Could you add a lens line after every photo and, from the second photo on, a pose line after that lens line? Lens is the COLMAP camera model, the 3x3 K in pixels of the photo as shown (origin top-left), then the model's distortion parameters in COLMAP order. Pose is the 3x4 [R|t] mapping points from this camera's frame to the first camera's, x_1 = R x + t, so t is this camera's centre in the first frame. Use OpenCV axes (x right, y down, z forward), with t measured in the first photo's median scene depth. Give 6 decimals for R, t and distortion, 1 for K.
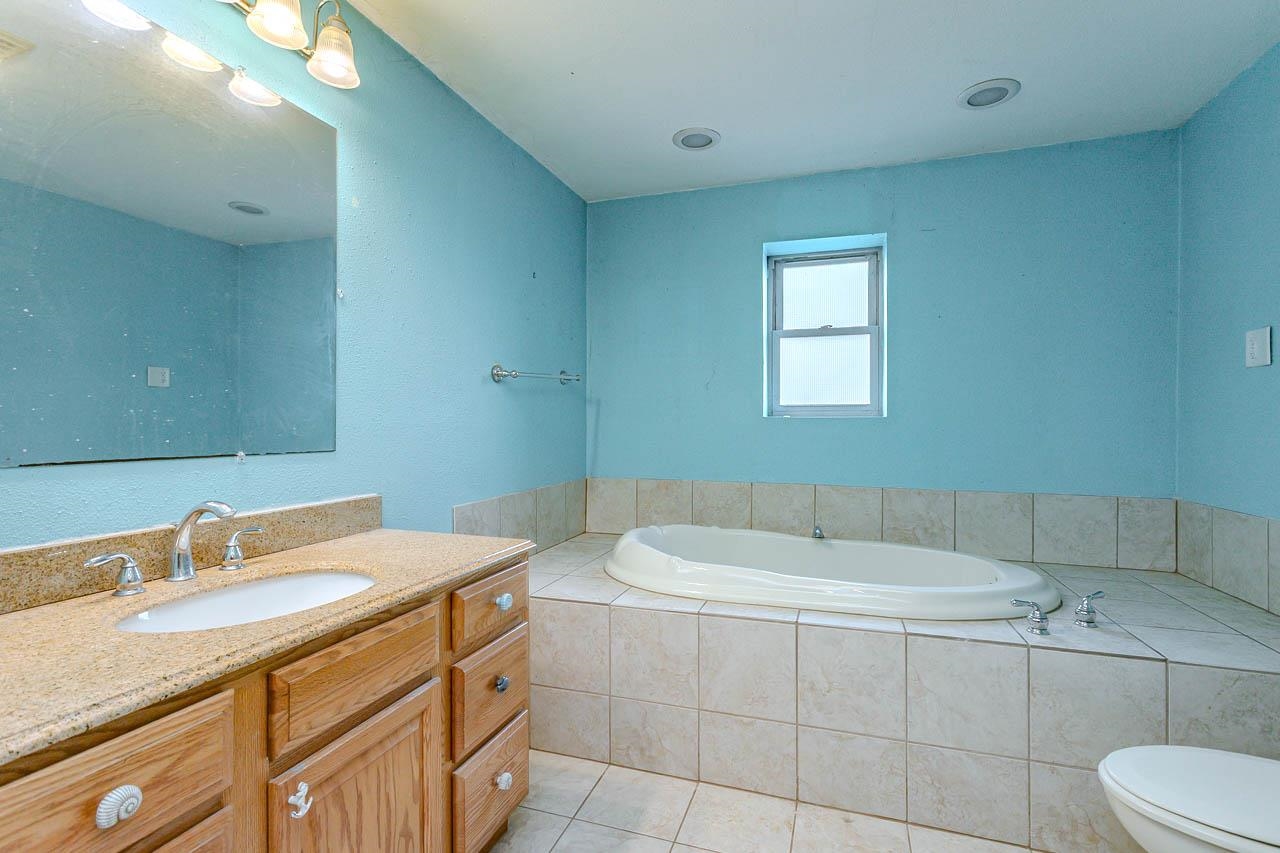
lens RADIAL K [[602.6, 0, 638.1], [0, 602.6, 425.3], [0, 0, 1]] dist [0.004075, 0.000689]
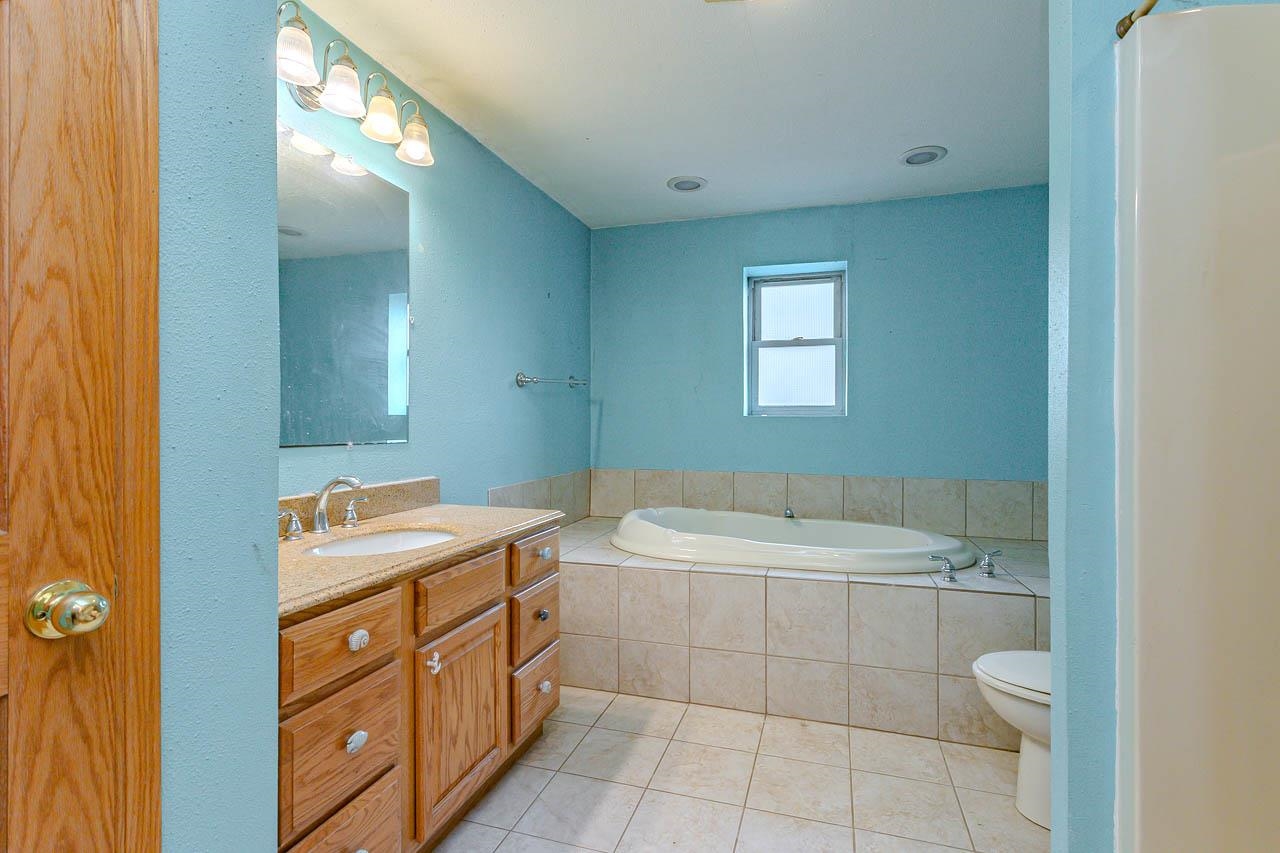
lens RADIAL K [[622.2, 0, 623.0], [0, 622.2, 424.7], [0, 0, 1]] dist [0.000553, 0.000062]
pose [[1.000000, 0.000320, -0.000211, -0.040941], [-0.000320, 1.000000, 0.000867, 0.003483], [0.000211, -0.000867, 1.000000, -0.322290]]
